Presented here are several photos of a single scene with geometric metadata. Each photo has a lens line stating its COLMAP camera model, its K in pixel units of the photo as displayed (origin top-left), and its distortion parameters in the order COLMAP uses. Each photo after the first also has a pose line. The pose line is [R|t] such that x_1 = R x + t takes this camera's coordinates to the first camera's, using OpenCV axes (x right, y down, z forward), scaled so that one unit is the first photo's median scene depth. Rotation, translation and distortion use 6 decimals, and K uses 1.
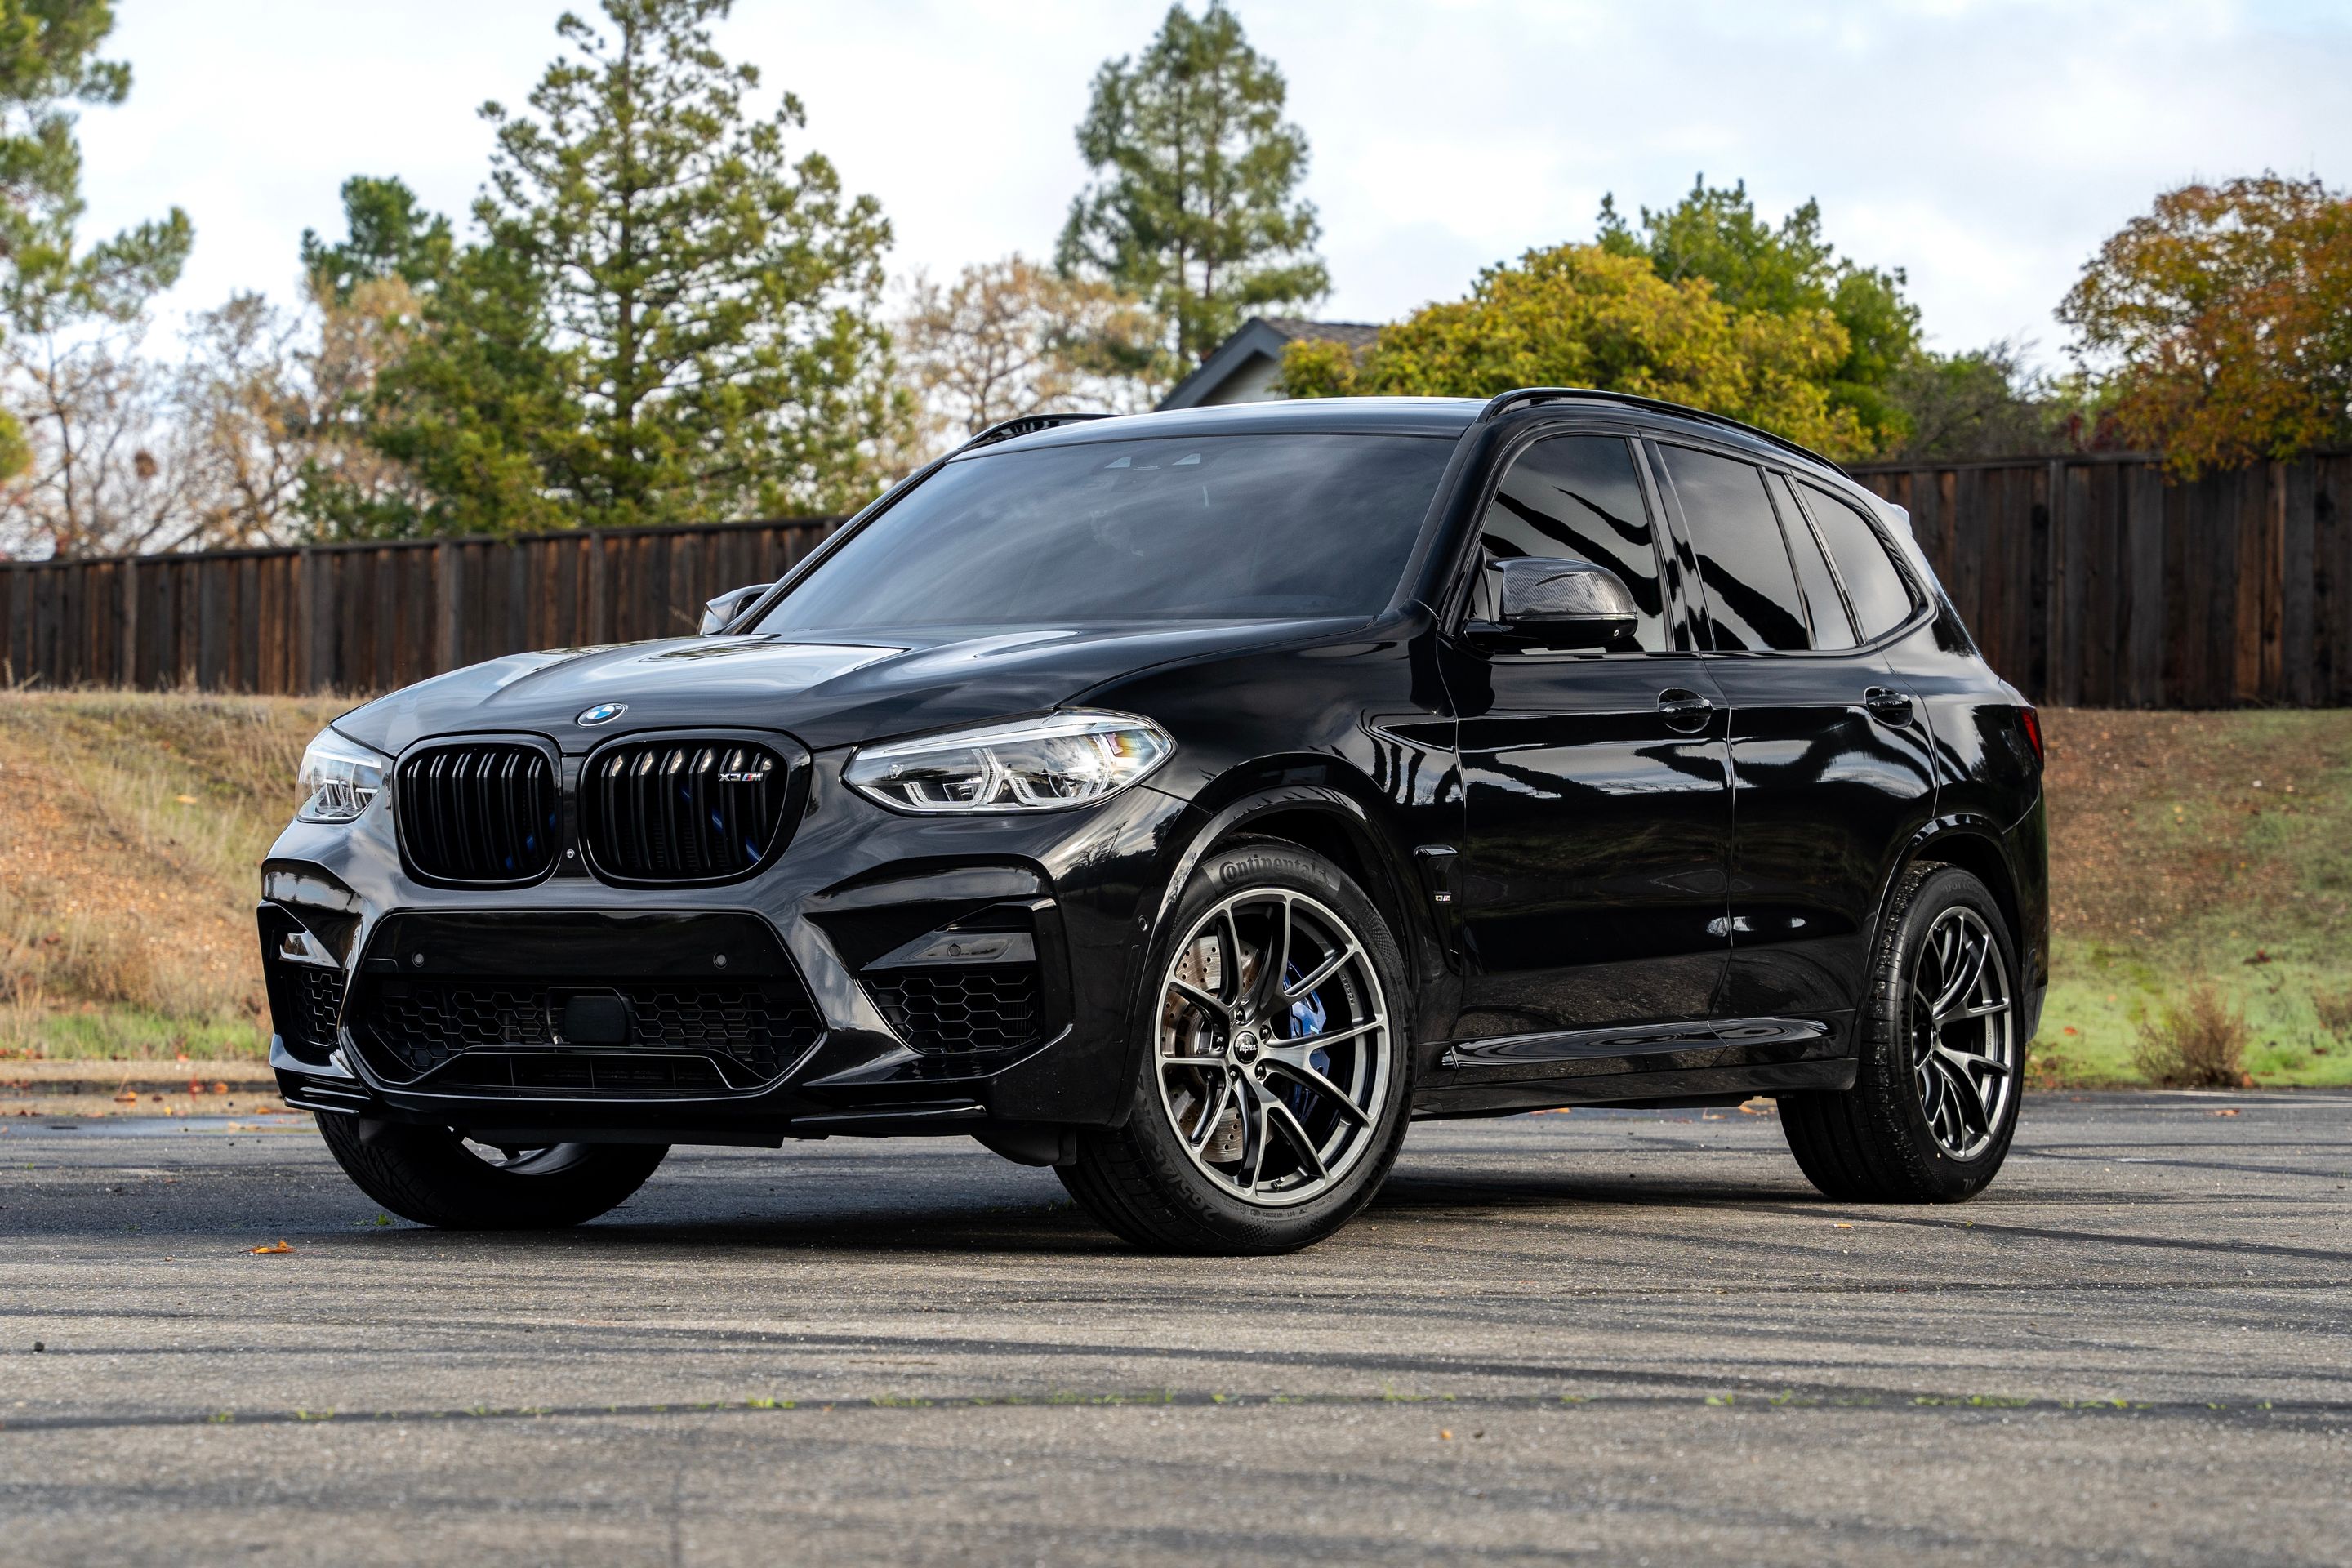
lens RADIAL K [[5845.6, 0, 1146.1], [0, 5845.6, 912.0], [0, 0, 1]] dist [0.248827, 0.320695]
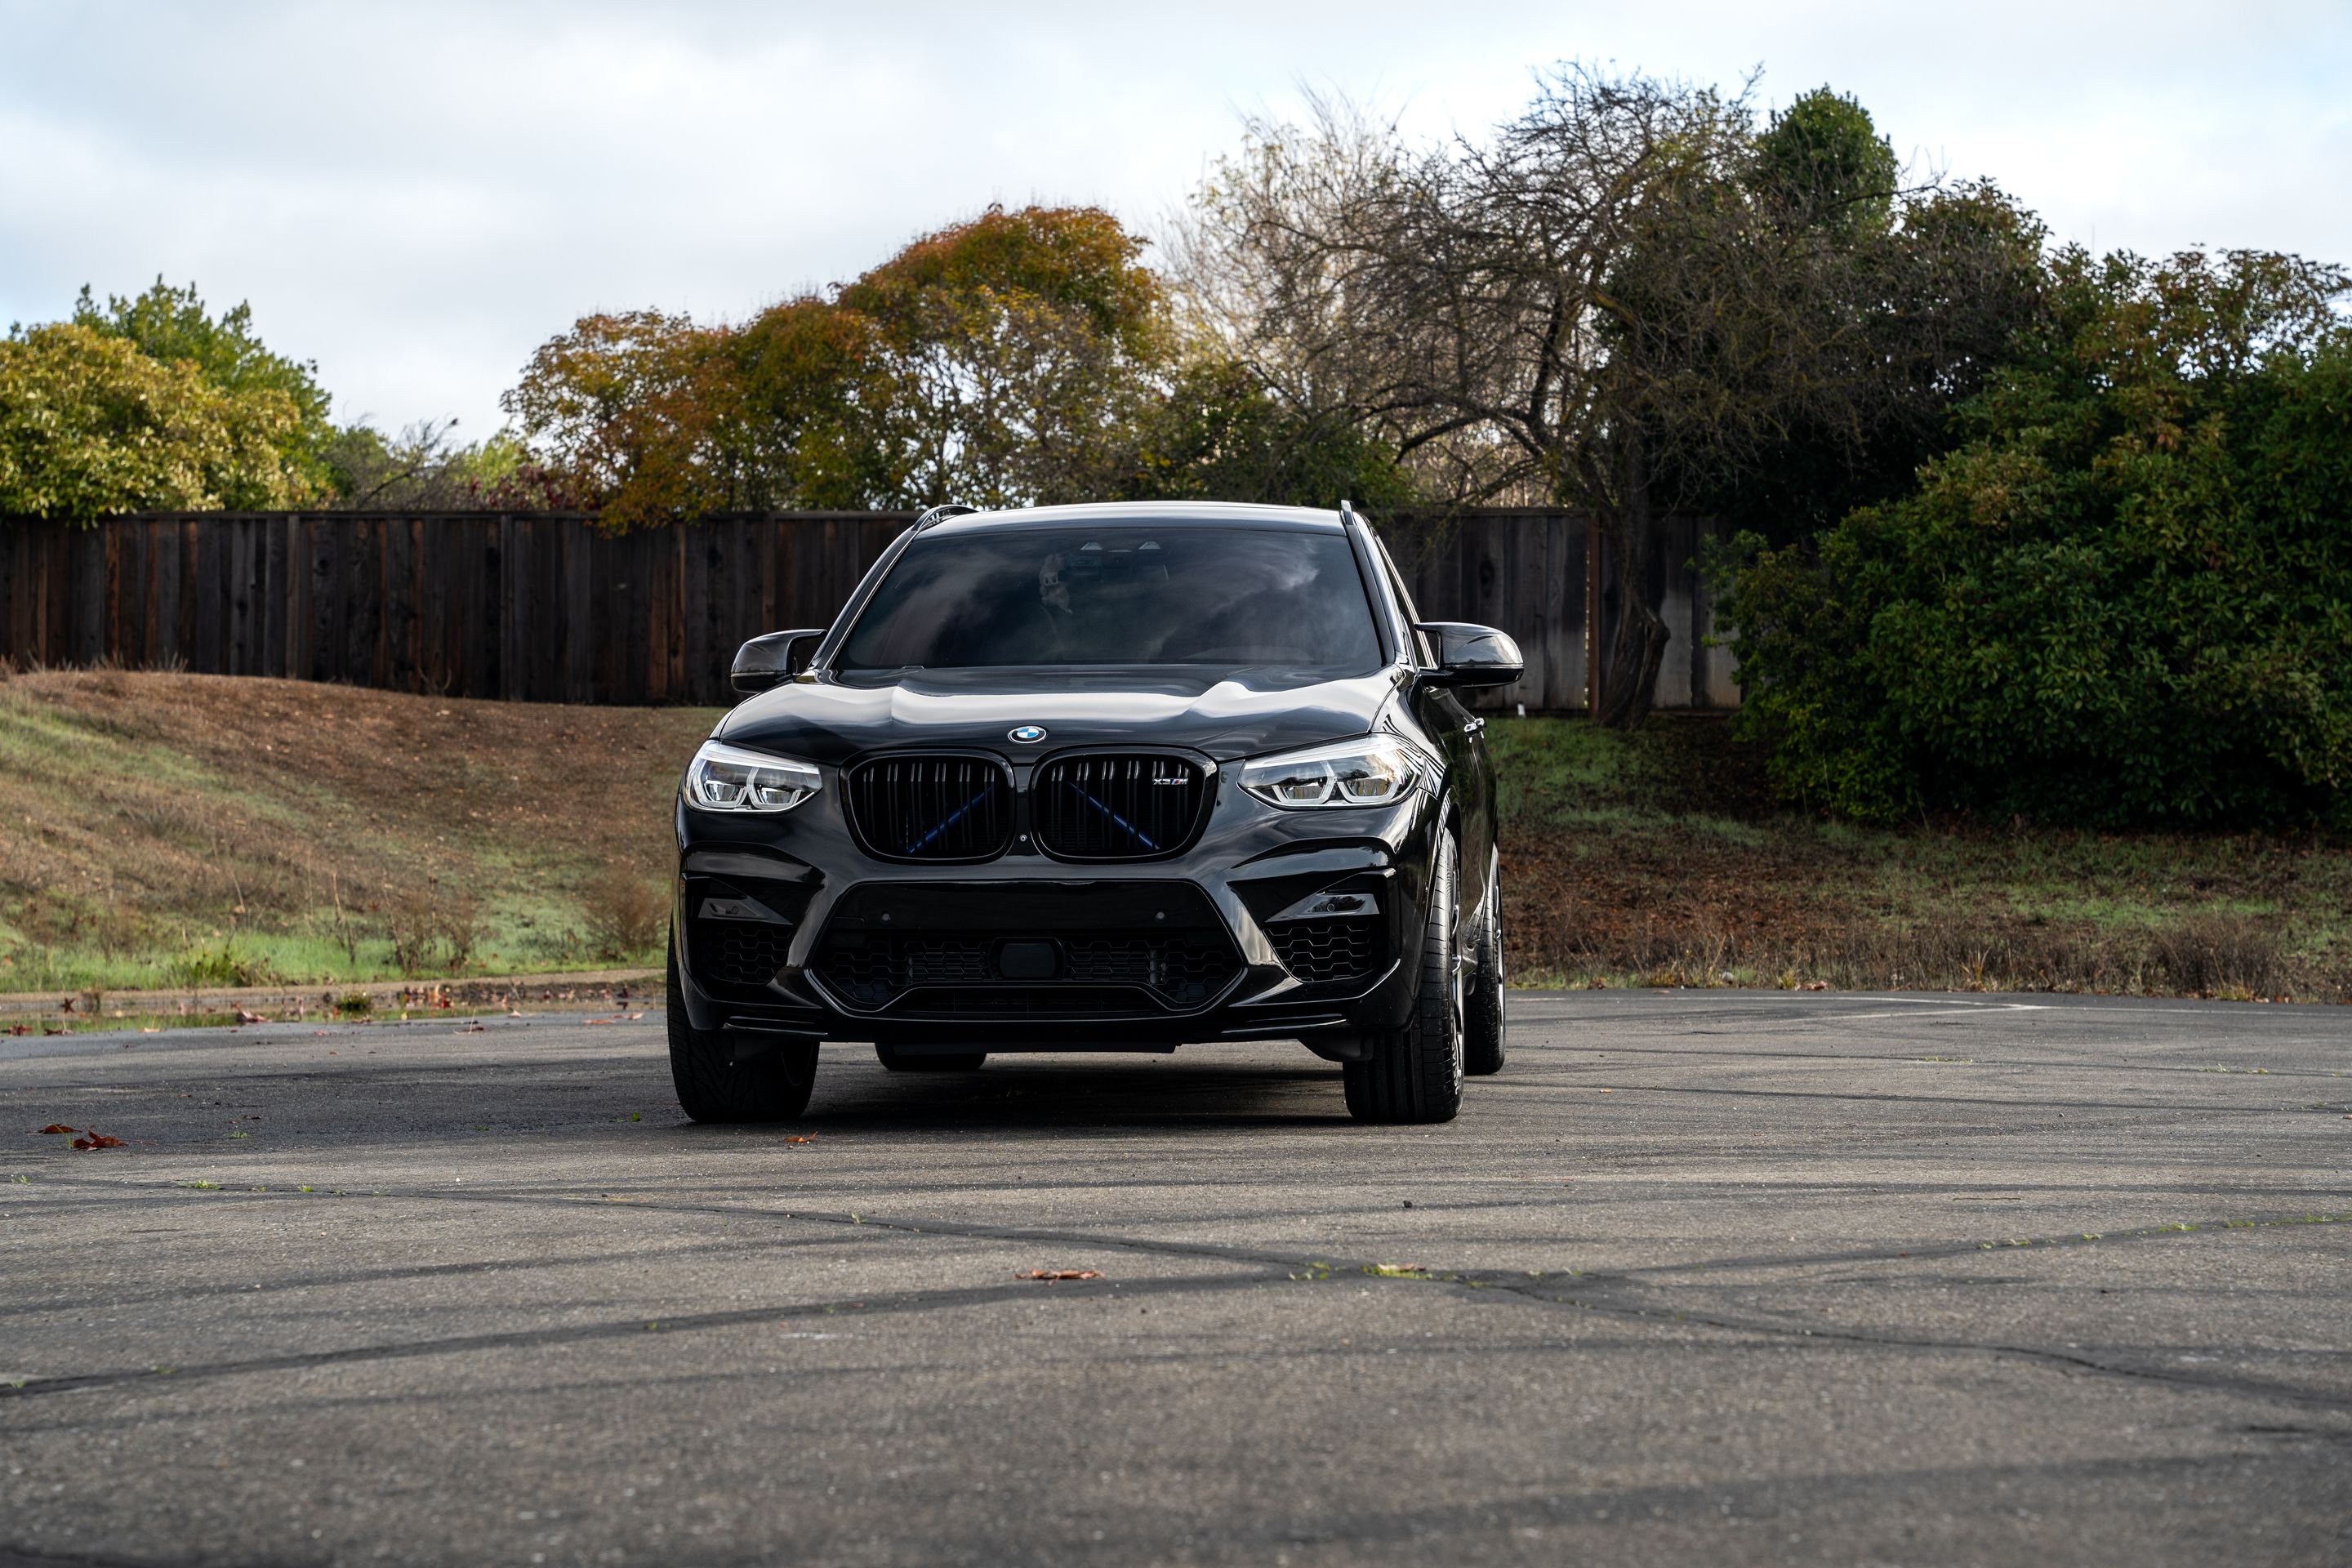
lens RADIAL K [[4548.1, 0, 1176.0], [0, 4548.1, 784.0], [0, 0, 1]] dist [0.277180, 0.644420]
pose [[0.907960, 0.002507, 0.419049, -0.142038], [0.003465, 0.999903, -0.013490, -0.002258], [-0.419042, 0.013700, 0.907864, 0.008511]]
